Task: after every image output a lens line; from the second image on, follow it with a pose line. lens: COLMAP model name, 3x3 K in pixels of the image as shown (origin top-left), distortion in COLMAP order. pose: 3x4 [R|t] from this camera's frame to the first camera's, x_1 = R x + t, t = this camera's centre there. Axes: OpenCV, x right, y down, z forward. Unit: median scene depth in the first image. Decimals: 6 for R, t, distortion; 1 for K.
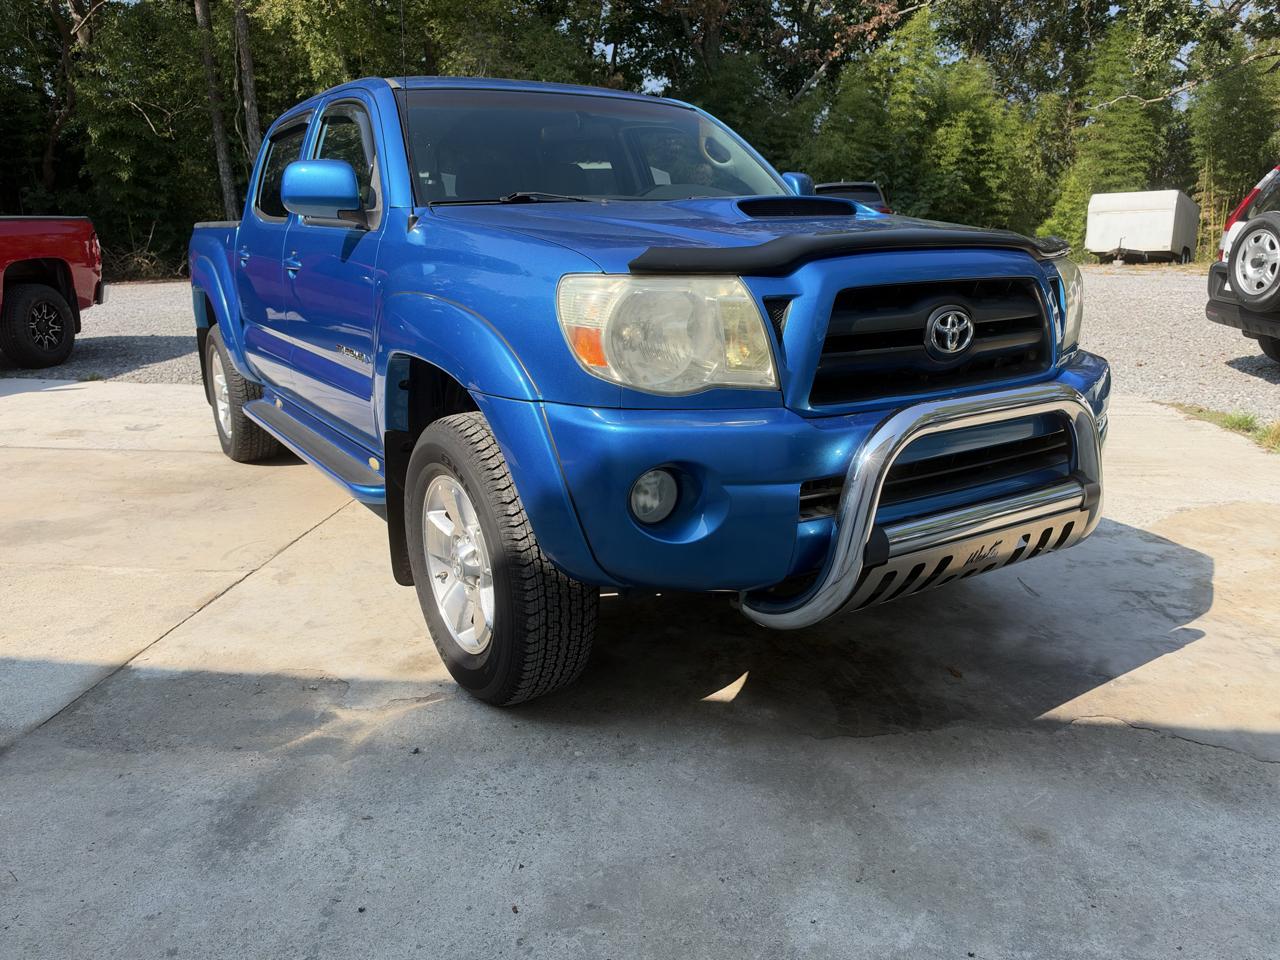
lens RADIAL K [[946.2, 0, 645.7], [0, 946.2, 487.1], [0, 0, 1]] dist [-0.004086, -0.014545]
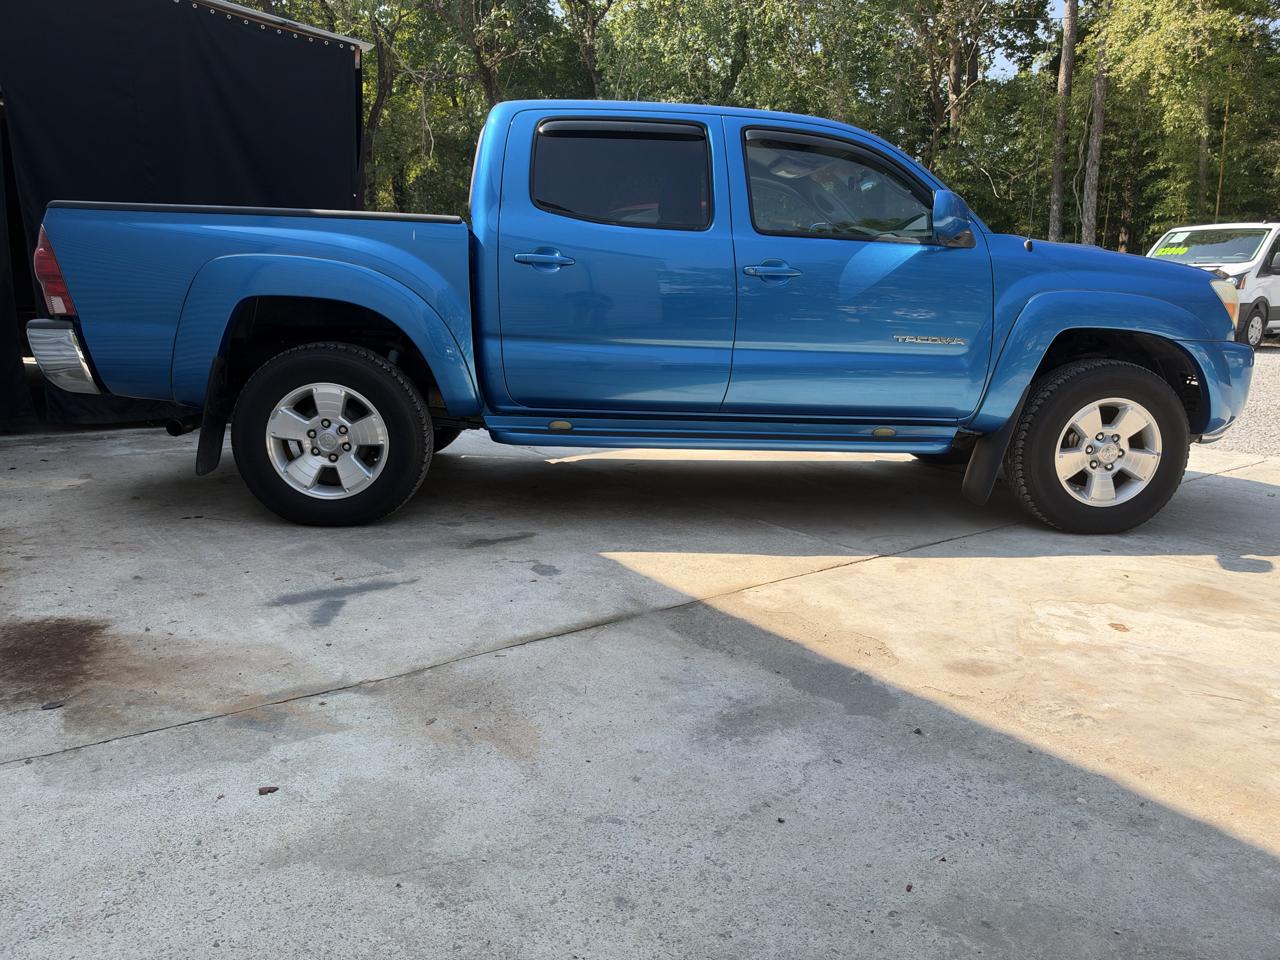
lens RADIAL K [[946.2, 0, 637.2], [0, 946.2, 489.8], [0, 0, 1]] dist [-0.004086, -0.014545]
pose [[0.677776, 0.173476, -0.714511, 0.188841], [-0.219786, 0.975139, 0.028267, 0.060745], [0.701651, 0.137880, 0.699053, 0.061880]]
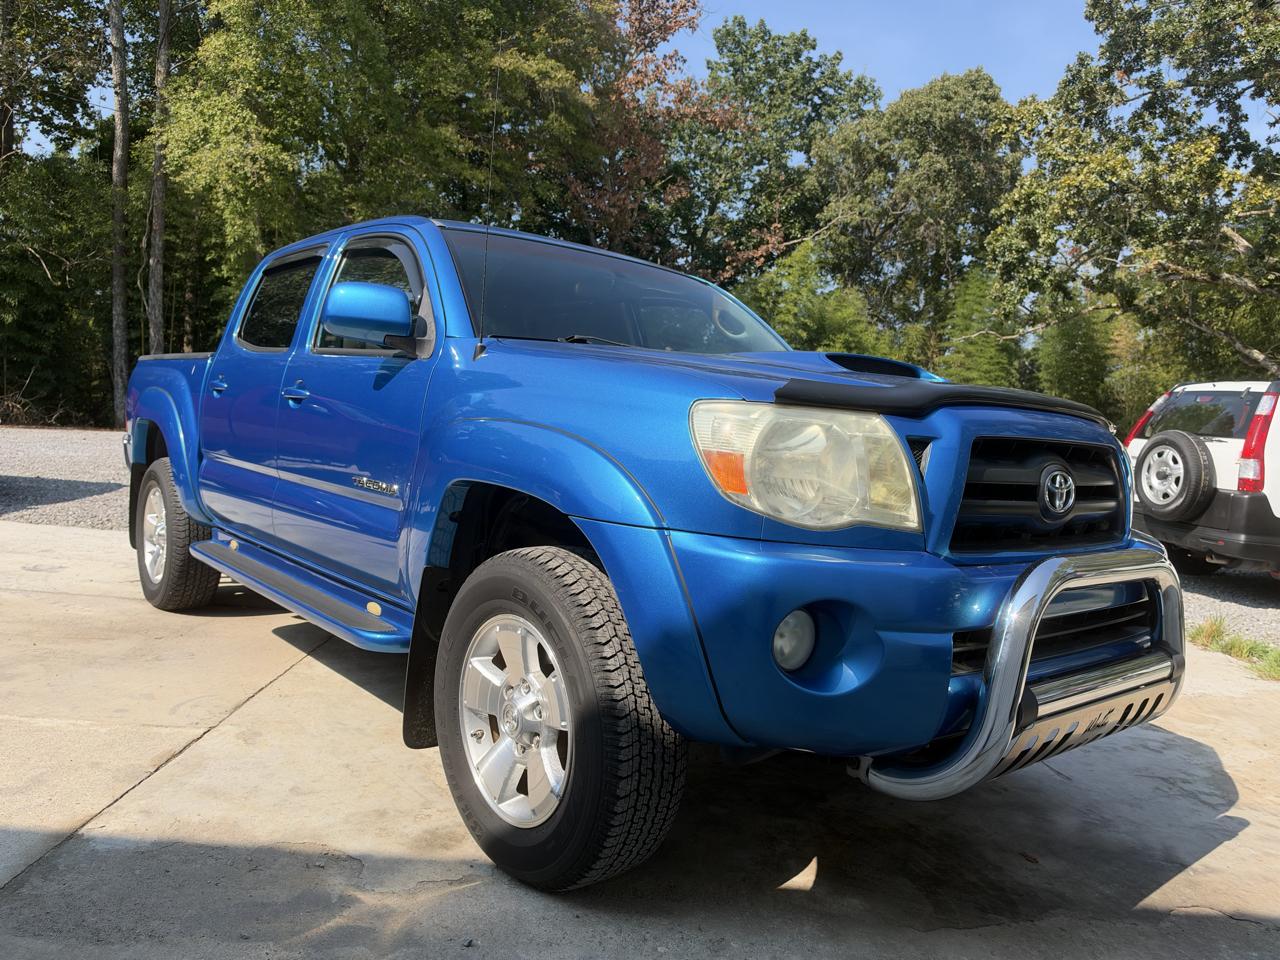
lens RADIAL K [[946.2, 0, 638.9], [0, 946.2, 483.4], [0, 0, 1]] dist [-0.004086, -0.014545]
pose [[0.989296, 0.067202, 0.129530, -0.197993], [-0.039480, 0.977804, -0.205770, 0.041033], [-0.140484, 0.198454, 0.969990, 0.078070]]
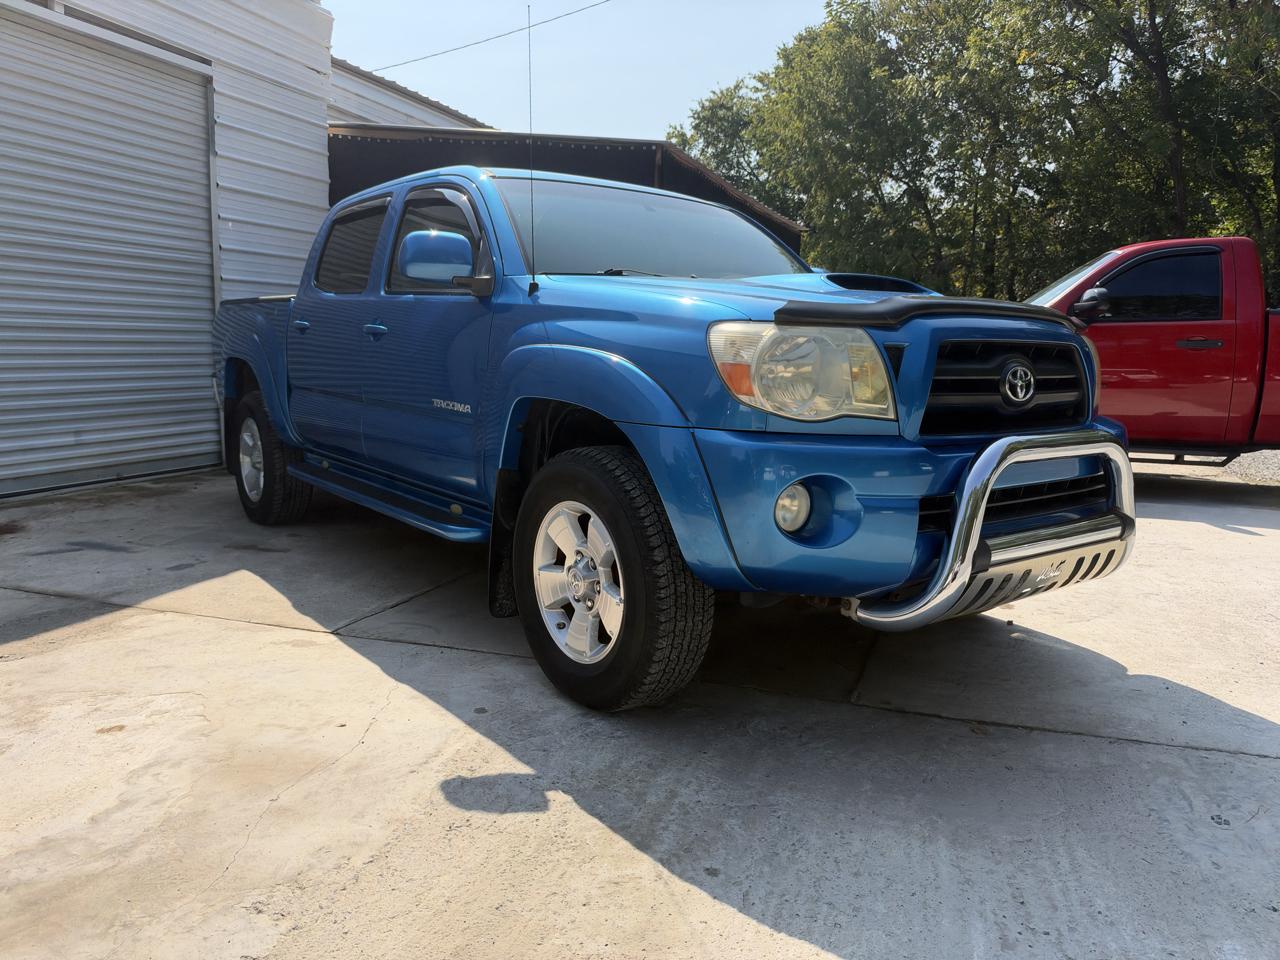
lens RADIAL K [[946.2, 0, 630.1], [0, 946.2, 482.0], [0, 0, 1]] dist [-0.004086, -0.014545]
pose [[0.996758, 0.021865, 0.077432, -0.210659], [-0.012224, 0.992349, -0.122855, 0.091878], [-0.079526, 0.121510, 0.989399, -0.106422]]
